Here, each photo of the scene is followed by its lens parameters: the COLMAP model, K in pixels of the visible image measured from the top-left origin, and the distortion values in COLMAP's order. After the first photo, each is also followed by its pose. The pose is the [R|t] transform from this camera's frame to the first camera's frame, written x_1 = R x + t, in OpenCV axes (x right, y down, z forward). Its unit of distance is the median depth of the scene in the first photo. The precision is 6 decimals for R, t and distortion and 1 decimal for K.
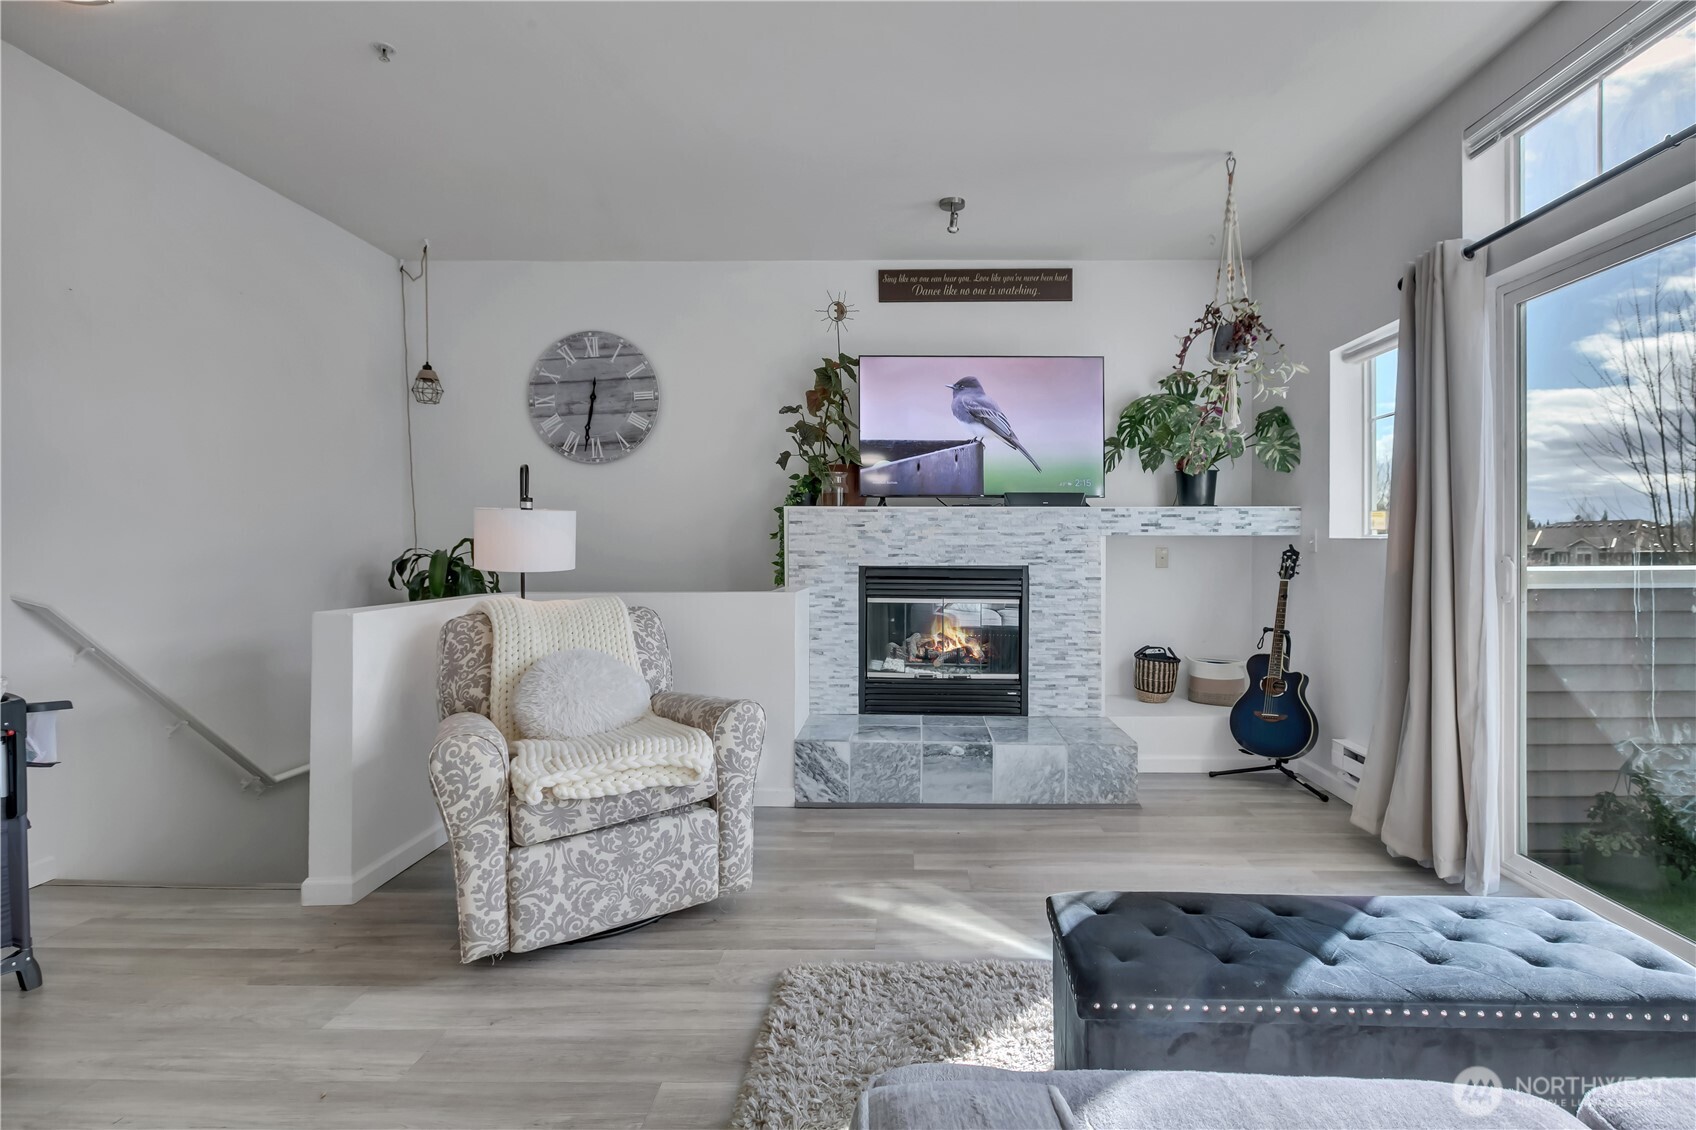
lens RADIAL K [[817.4, 0, 888.1], [0, 817.4, 562.7], [0, 0, 1]] dist [0.001754, 0.000839]
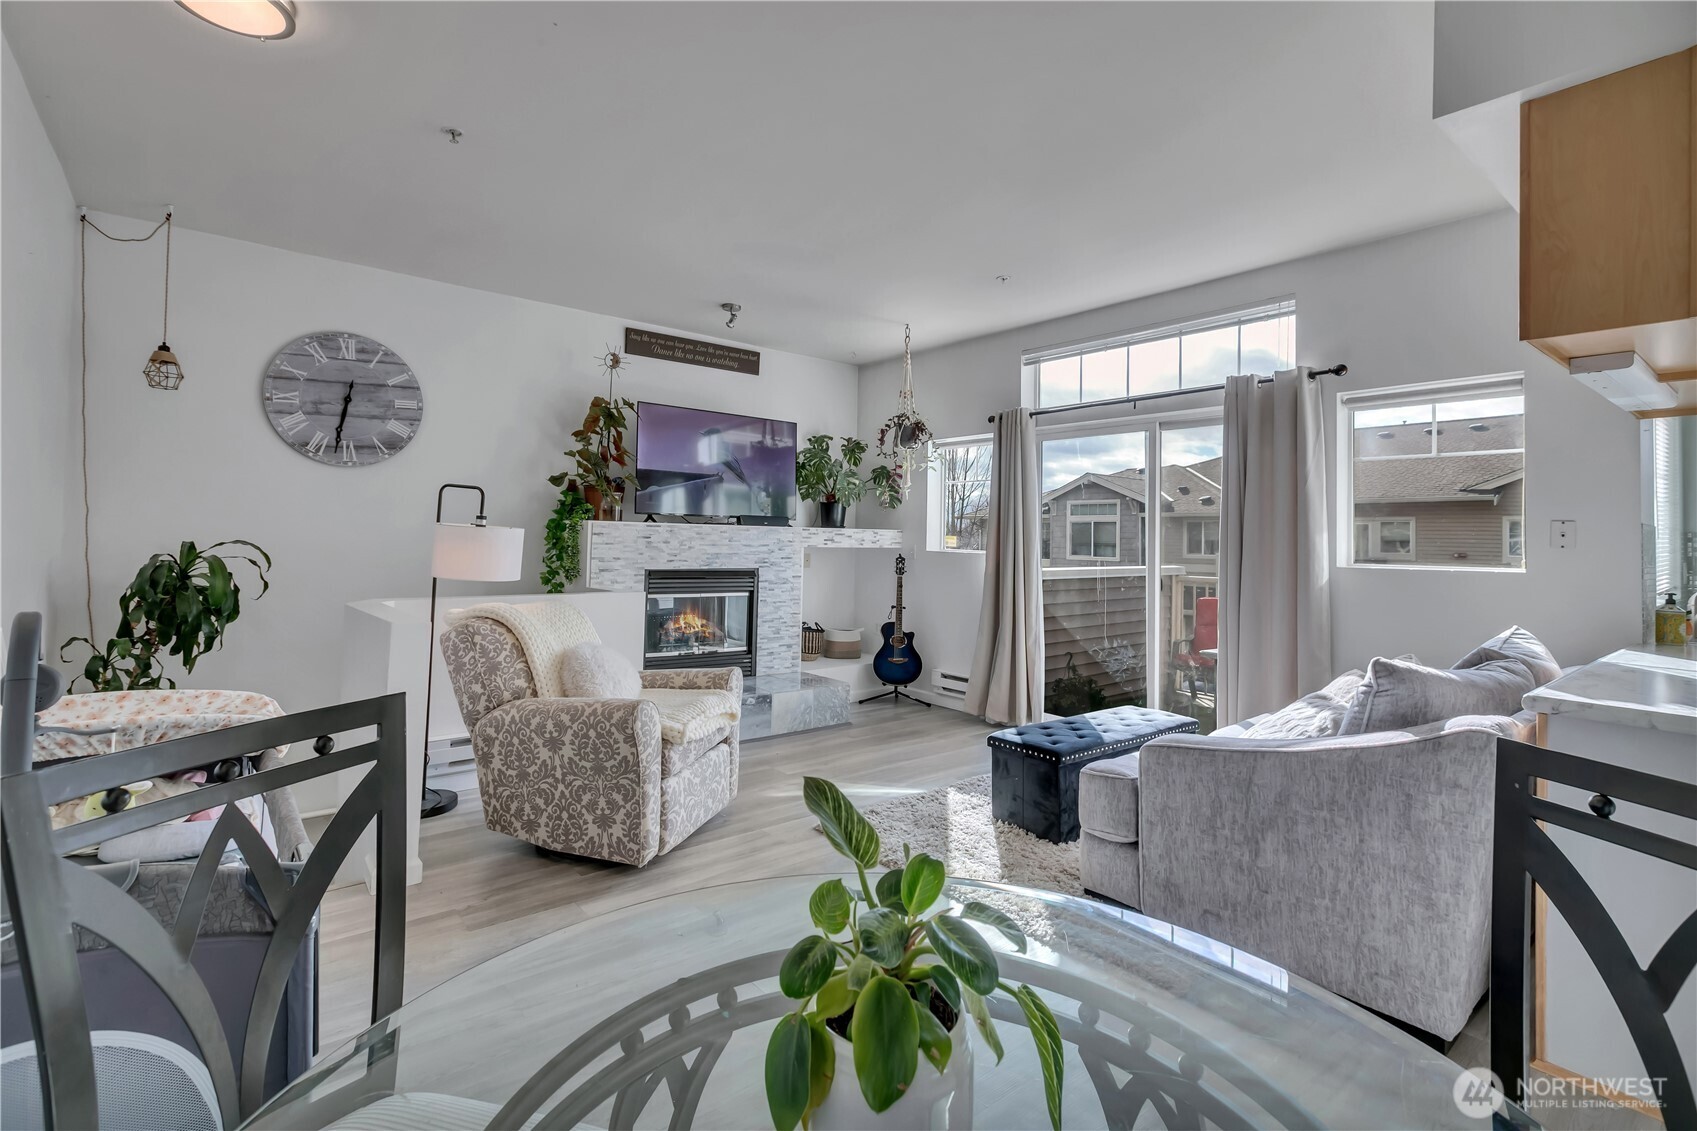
lens RADIAL K [[784.4, 0, 846.8], [0, 784.4, 537.7], [0, 0, 1]] dist [0.001443, 0.000056]
pose [[0.768717, 0.016196, 0.639384, -0.577459], [-0.005110, 0.999803, -0.019181, -0.023472], [-0.639569, 0.011477, 0.768648, -0.130698]]
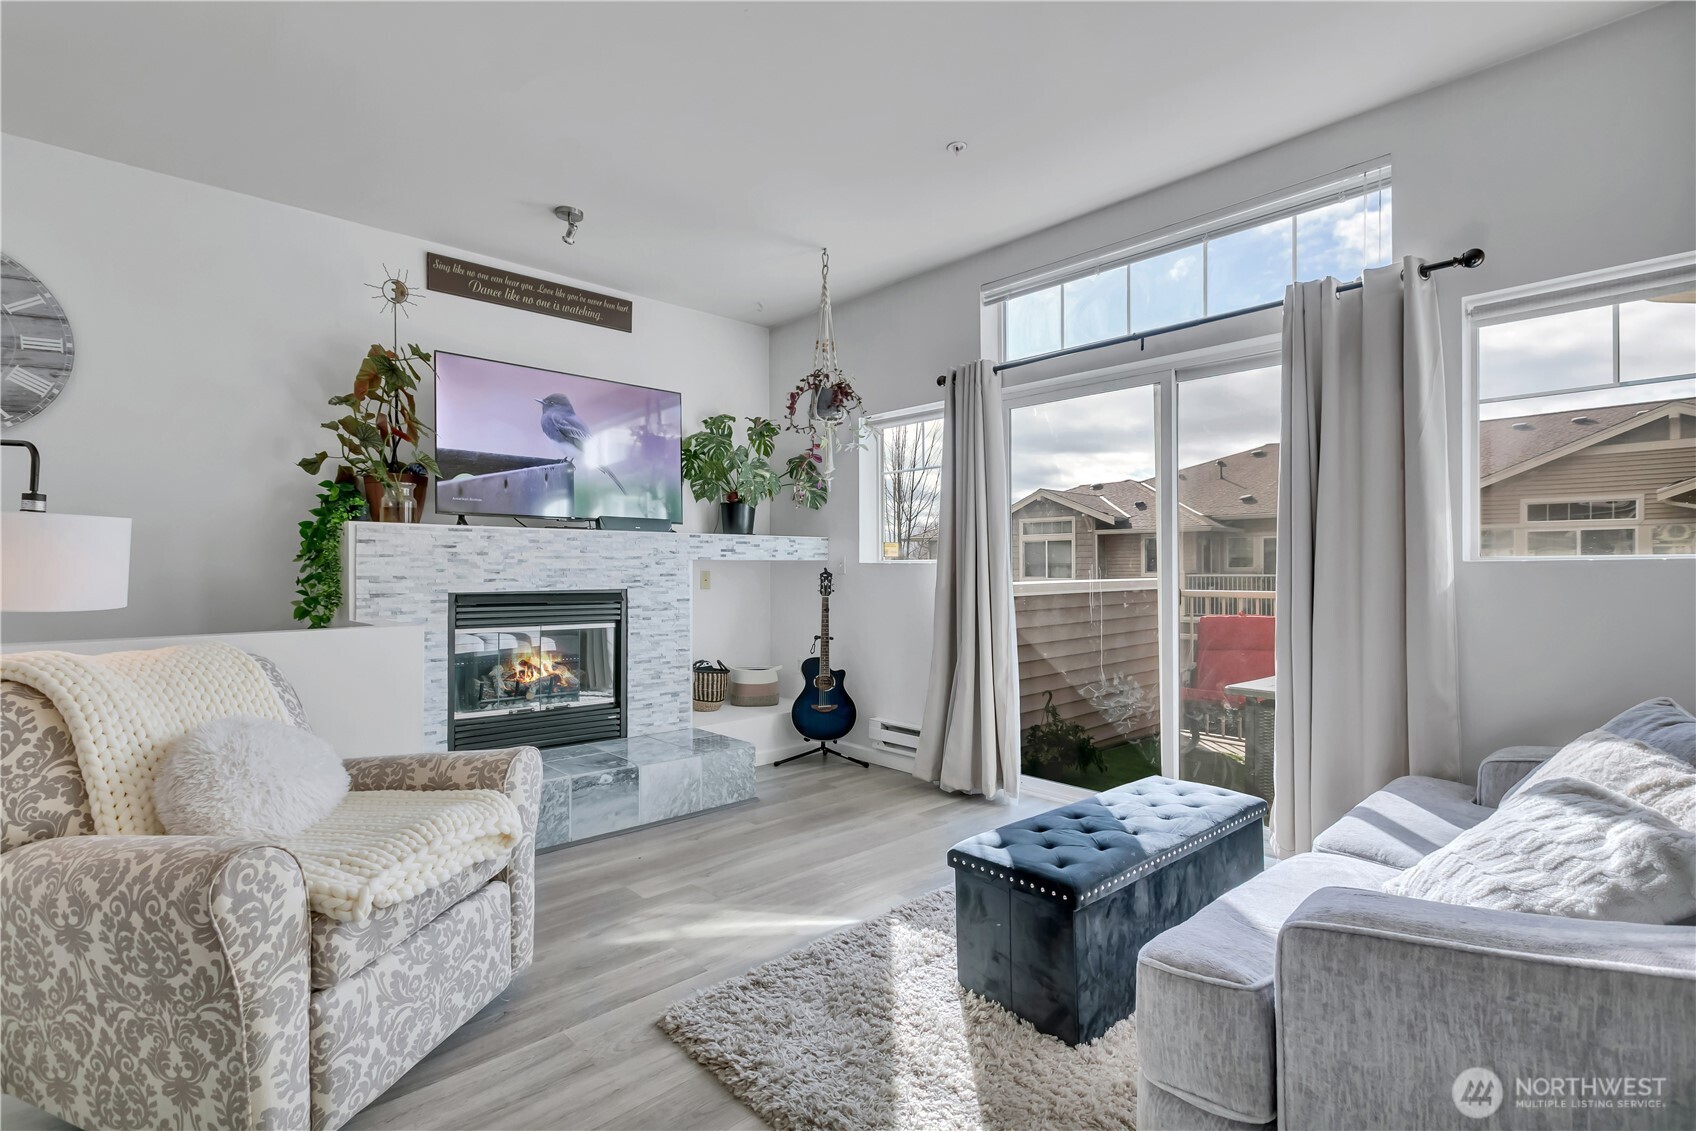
lens RADIAL K [[802.5, 0, 845.5], [0, 802.5, 579.7], [0, 0, 1]] dist [0.003627, 0.000275]
pose [[0.725288, -0.010555, 0.688365, -0.320684], [0.016319, 0.999865, -0.001864, -0.001590], [-0.688252, 0.012585, 0.725362, 0.091338]]
